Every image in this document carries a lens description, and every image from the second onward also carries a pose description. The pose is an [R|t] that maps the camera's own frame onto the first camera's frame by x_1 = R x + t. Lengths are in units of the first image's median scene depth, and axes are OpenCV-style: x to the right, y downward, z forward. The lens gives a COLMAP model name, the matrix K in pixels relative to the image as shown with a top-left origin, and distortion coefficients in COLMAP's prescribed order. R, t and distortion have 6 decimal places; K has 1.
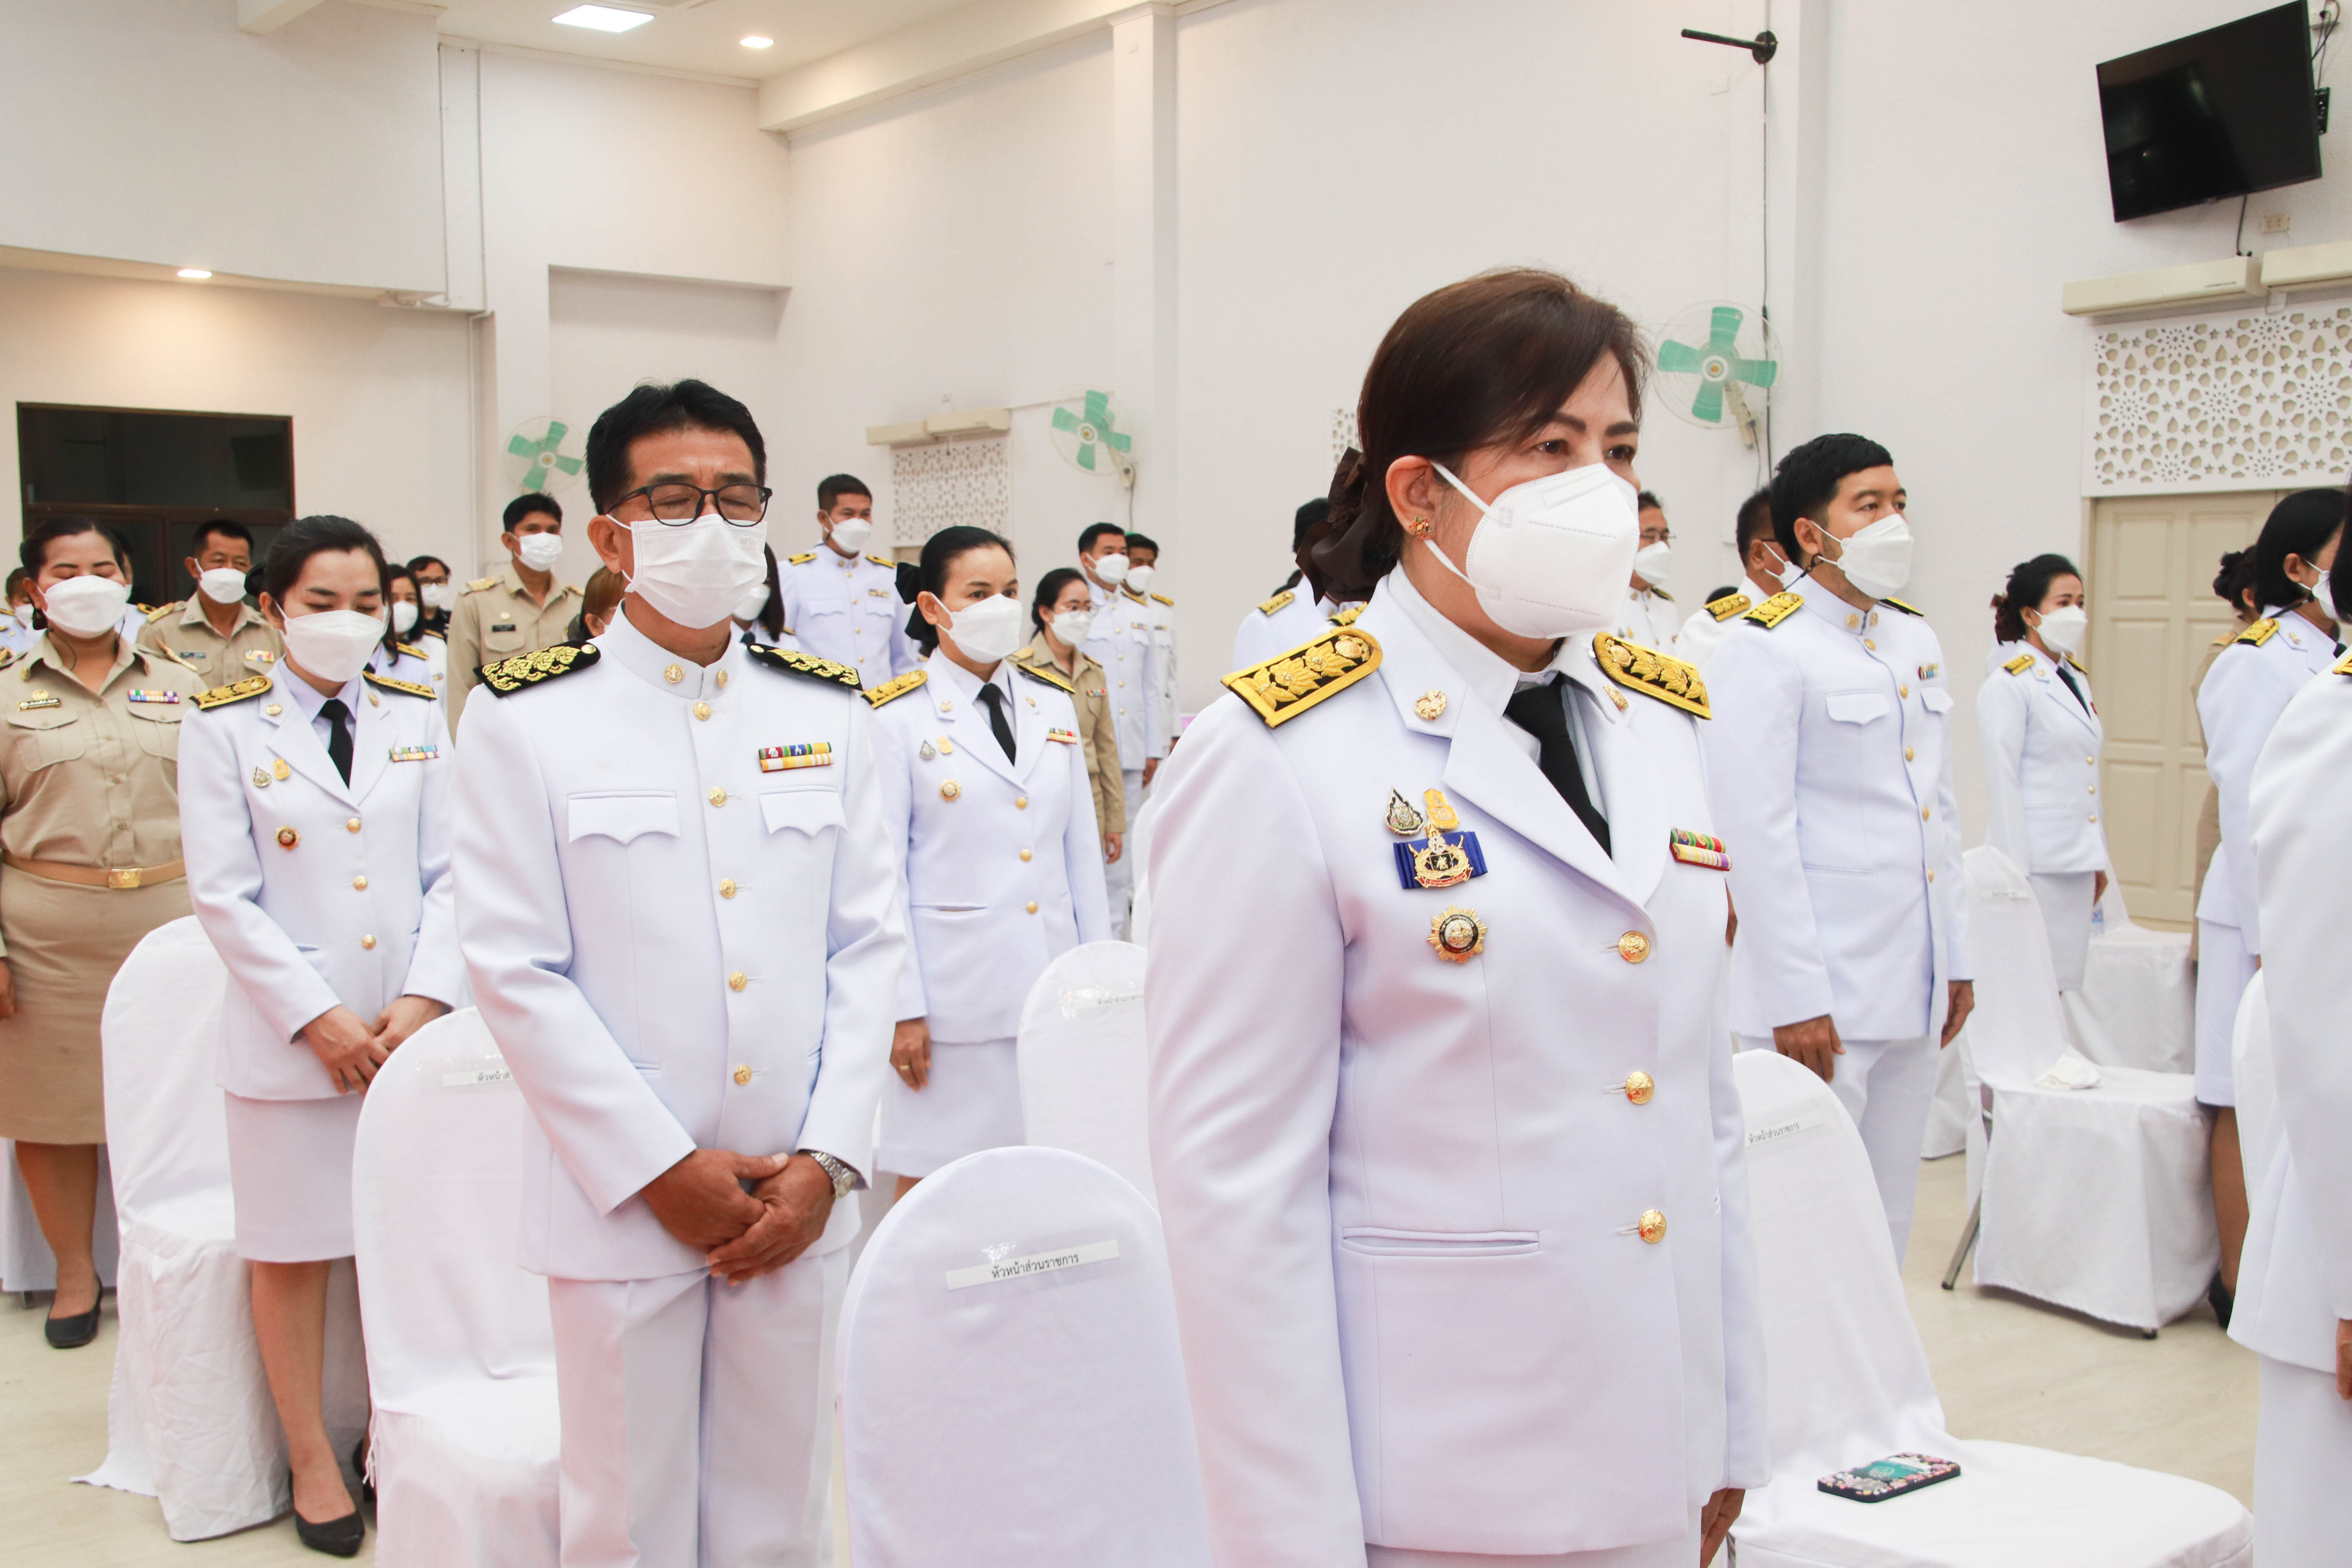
lens RADIAL K [[2494.9, 0, 1178.0], [0, 2494.9, 869.3], [0, 0, 1]] dist [-0.035451, -0.005054]
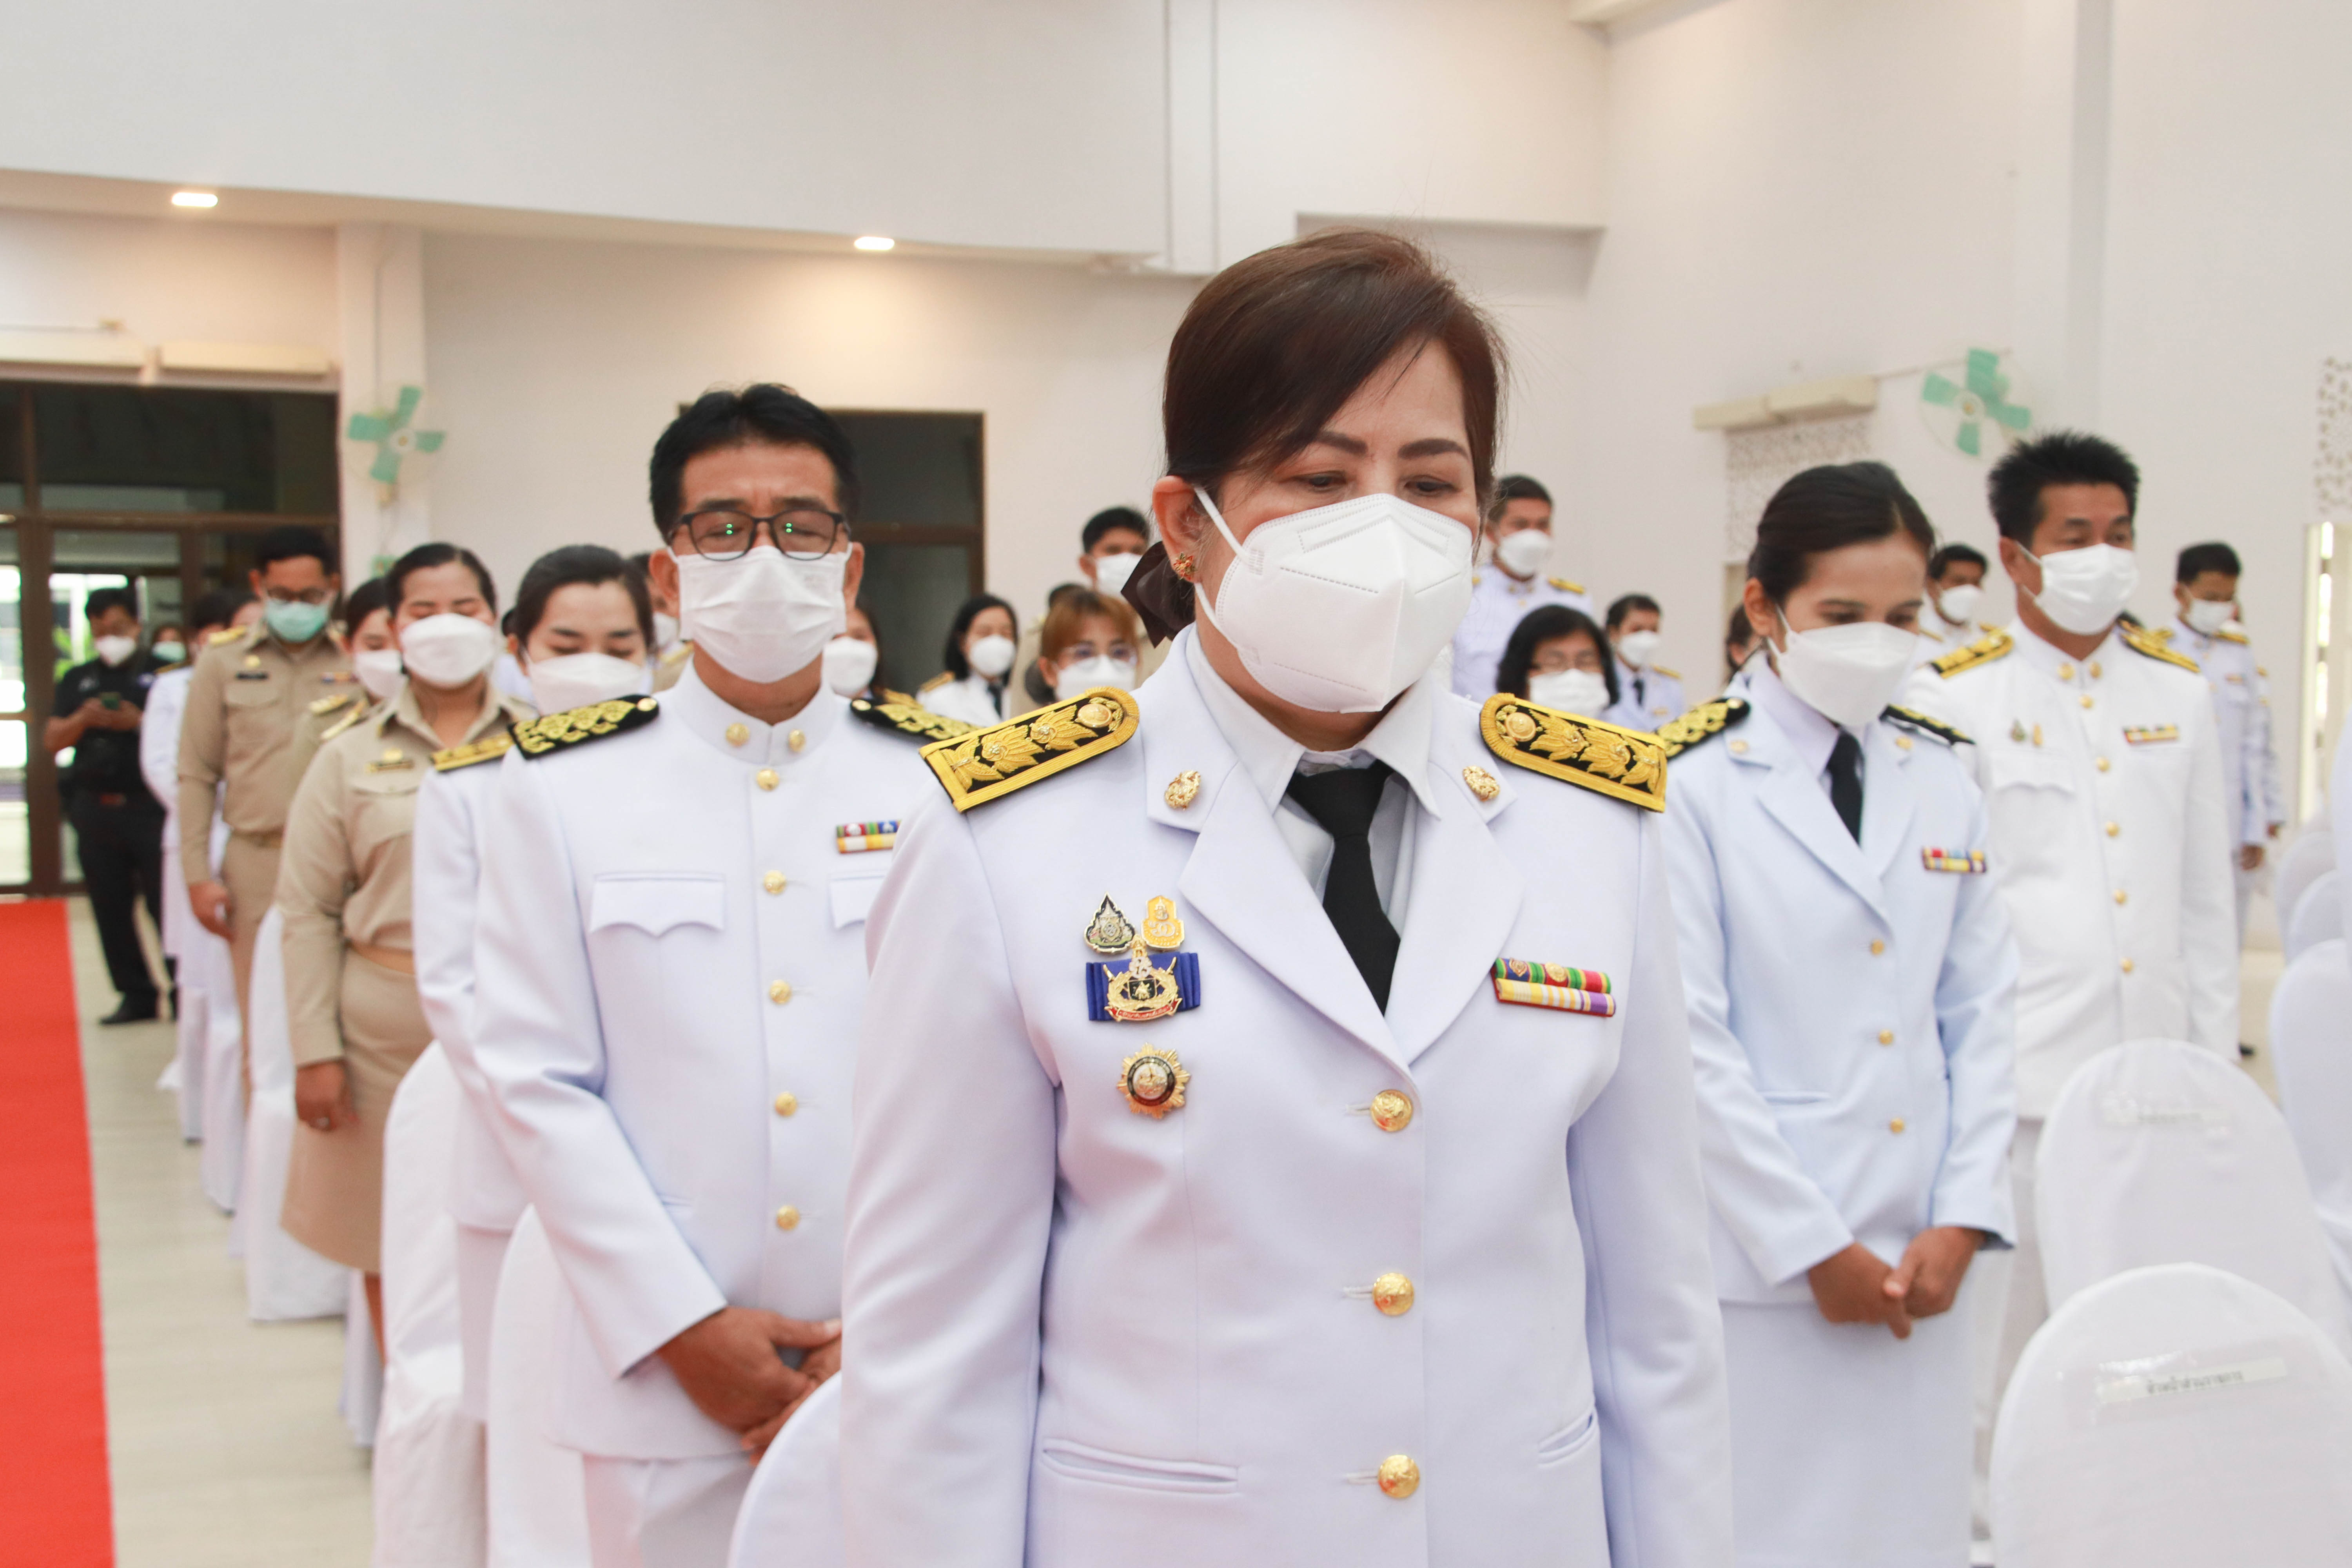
lens RADIAL K [[3255.2, 0, 1174.6], [0, 3255.2, 906.4], [0, 0, 1]] dist [0.045644, 0.368143]
pose [[0.938496, 0.025545, -0.344344, 0.320921], [-0.033255, 0.999311, -0.016503, -0.008519], [0.343686, 0.026939, 0.938698, 0.025141]]
